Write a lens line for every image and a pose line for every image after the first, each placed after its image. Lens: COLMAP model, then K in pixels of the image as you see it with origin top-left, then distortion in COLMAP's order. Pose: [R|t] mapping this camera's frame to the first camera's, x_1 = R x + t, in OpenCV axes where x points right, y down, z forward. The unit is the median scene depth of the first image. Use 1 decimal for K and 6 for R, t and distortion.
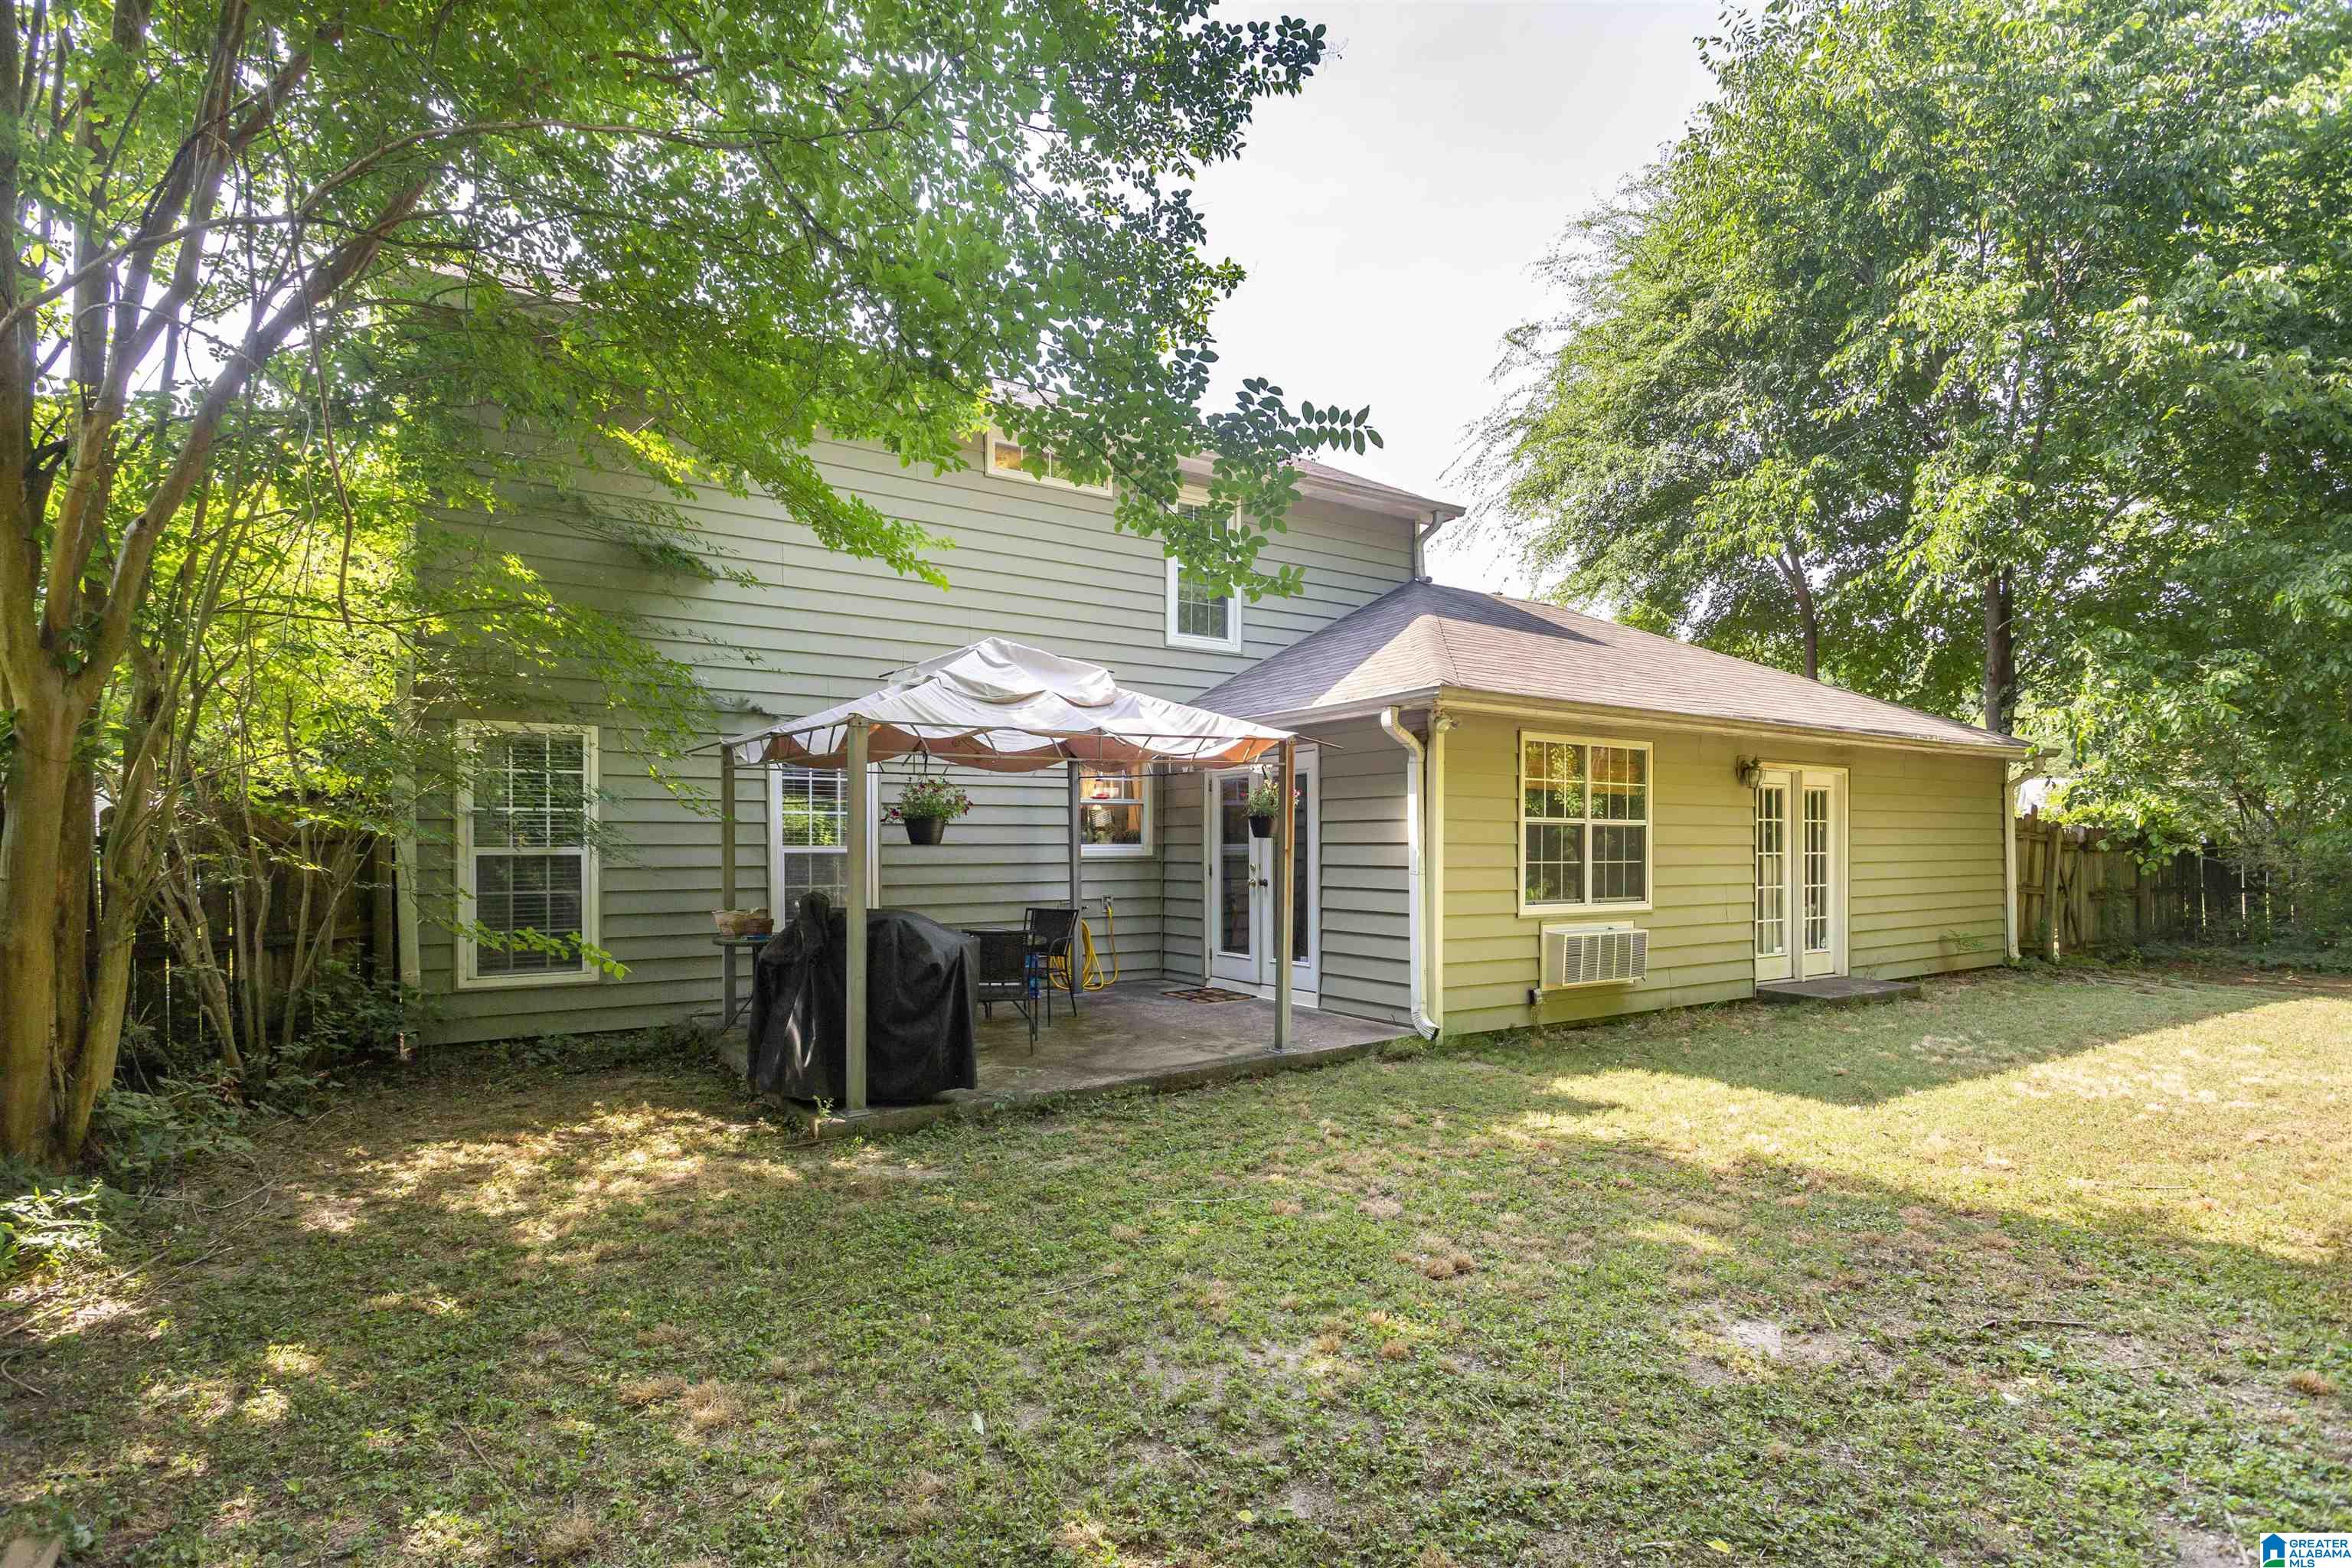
lens RADIAL K [[1153.3, 0, 1171.7], [0, 1153.3, 855.1], [0, 0, 1]] dist [0.002197, 0.000994]
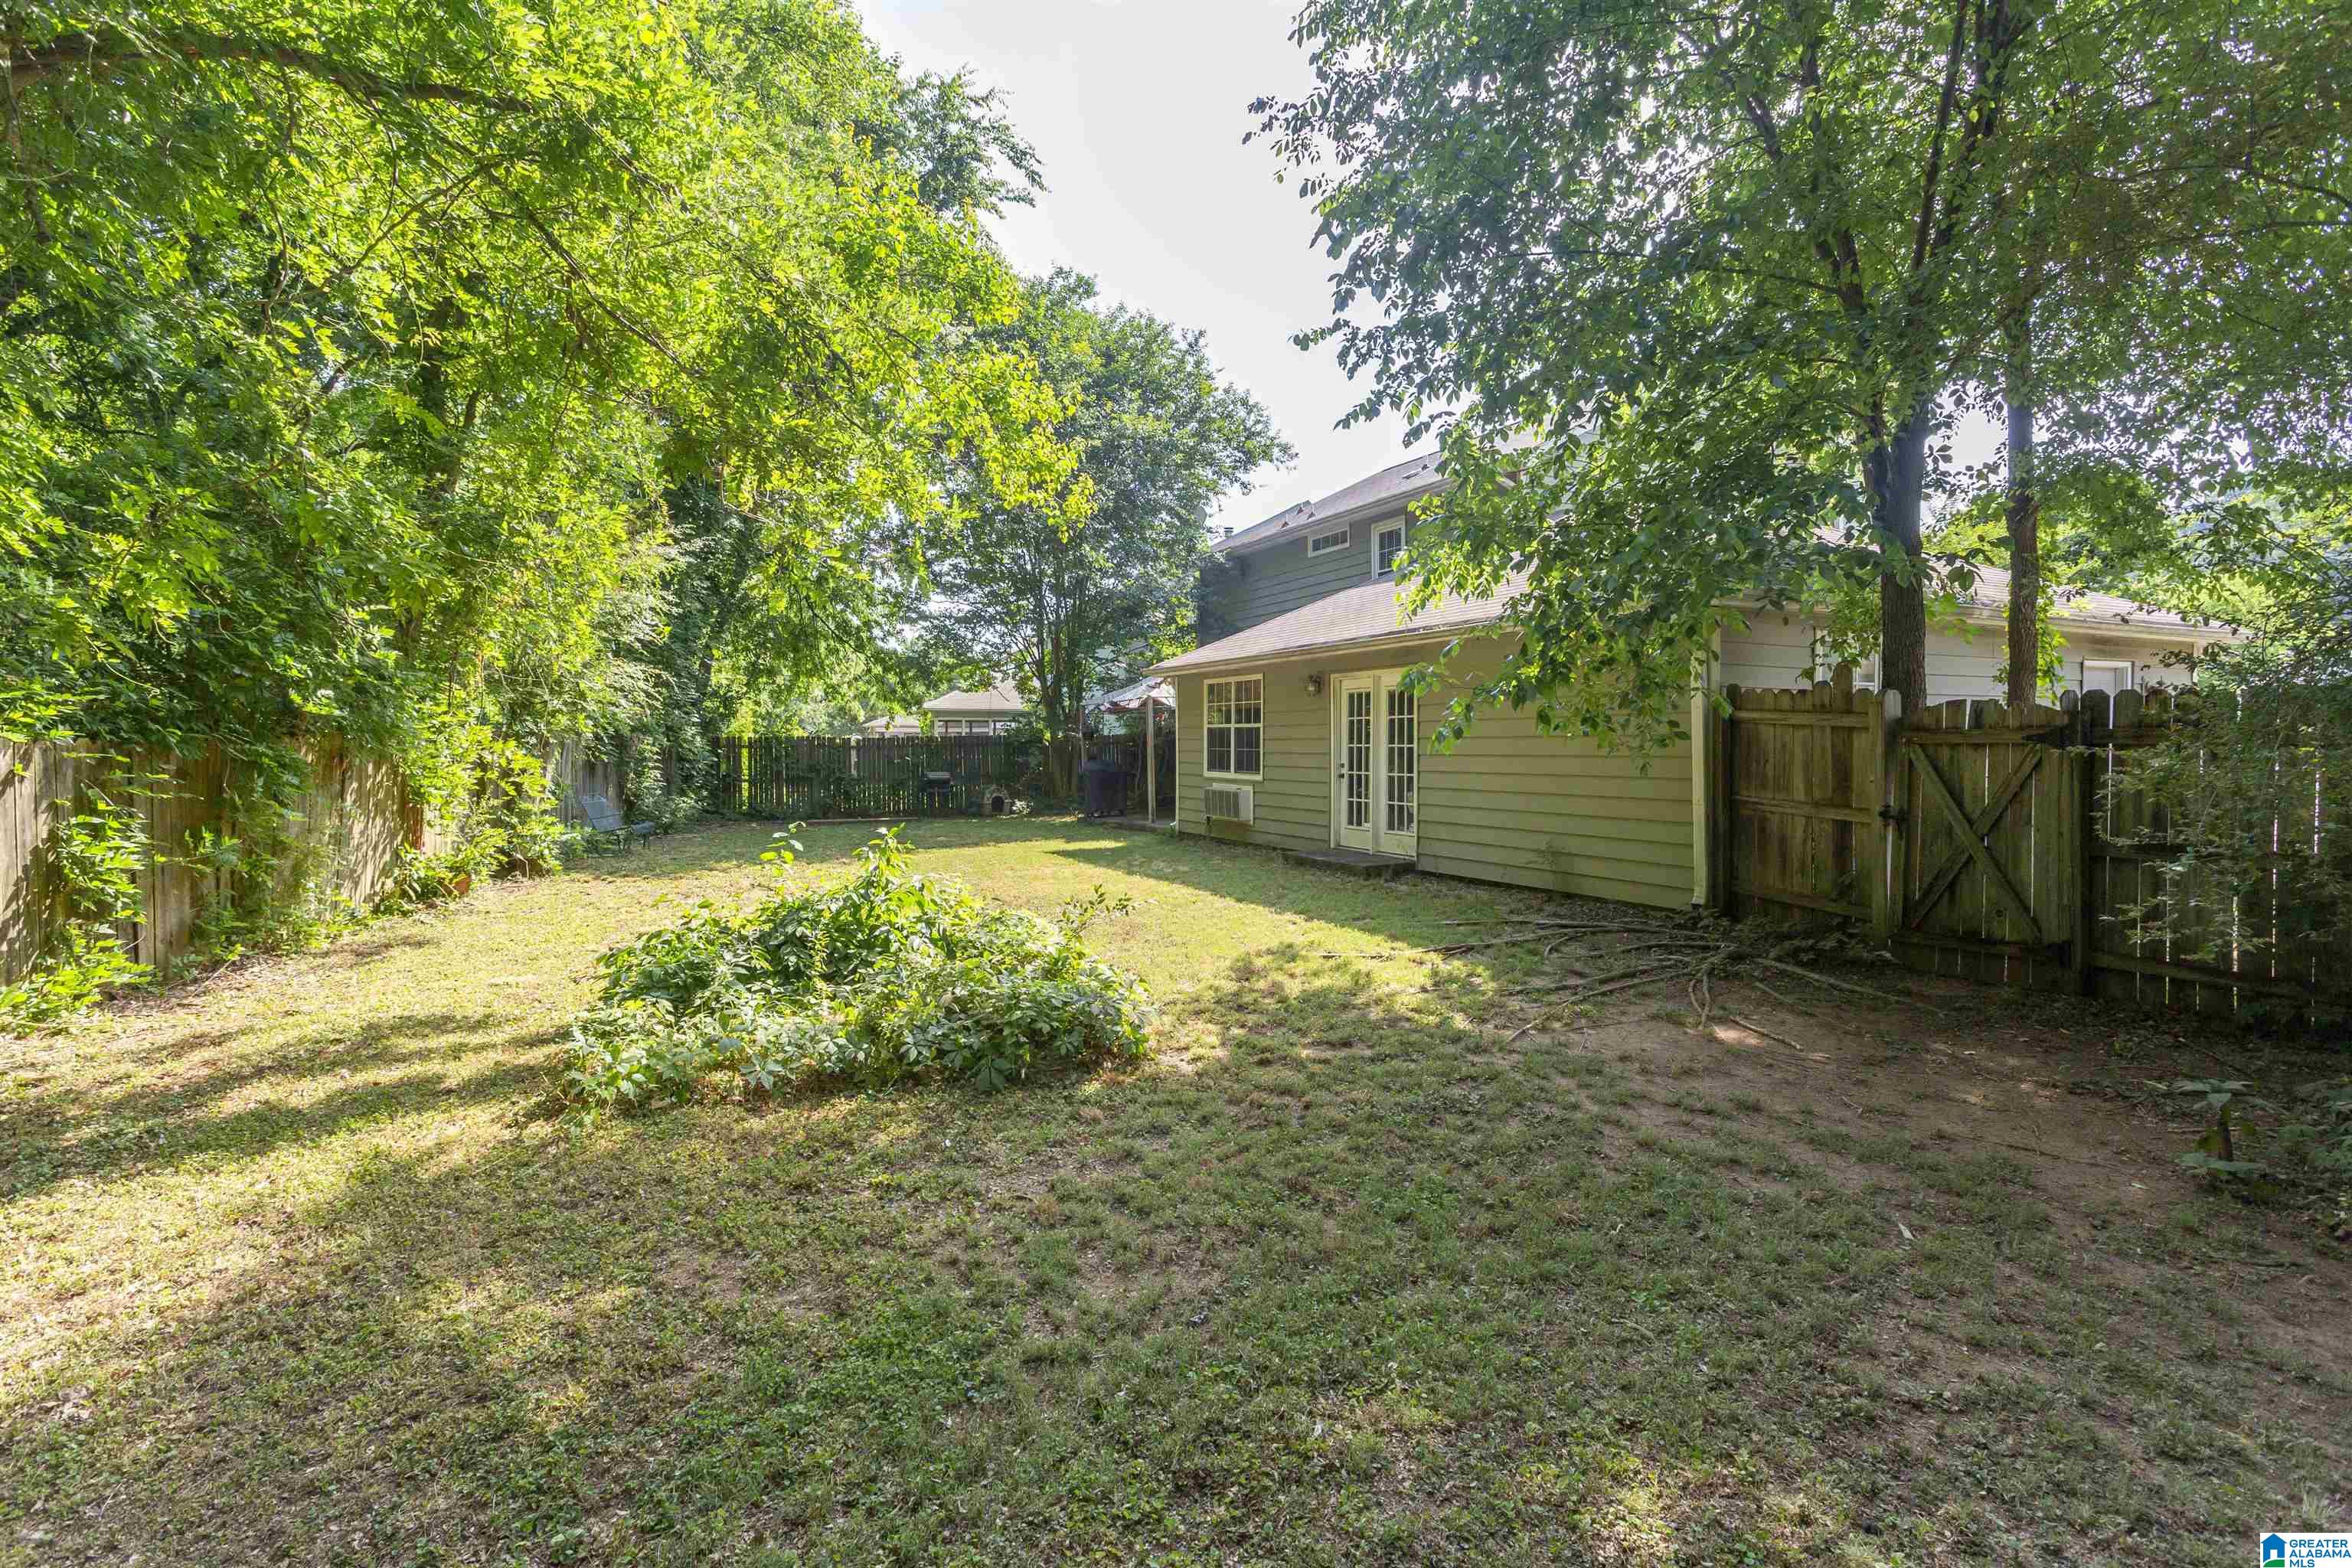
lens RADIAL K [[1103.9, 0, 1176.0], [0, 1103.9, 784.0], [0, 0, 1]] dist [-0.000403, 0.000141]
pose [[-0.111100, 0.032840, -0.993266, 2.229808], [-0.008567, 0.999385, 0.034001, 0.002611], [0.993772, 0.012287, -0.110751, 1.214903]]
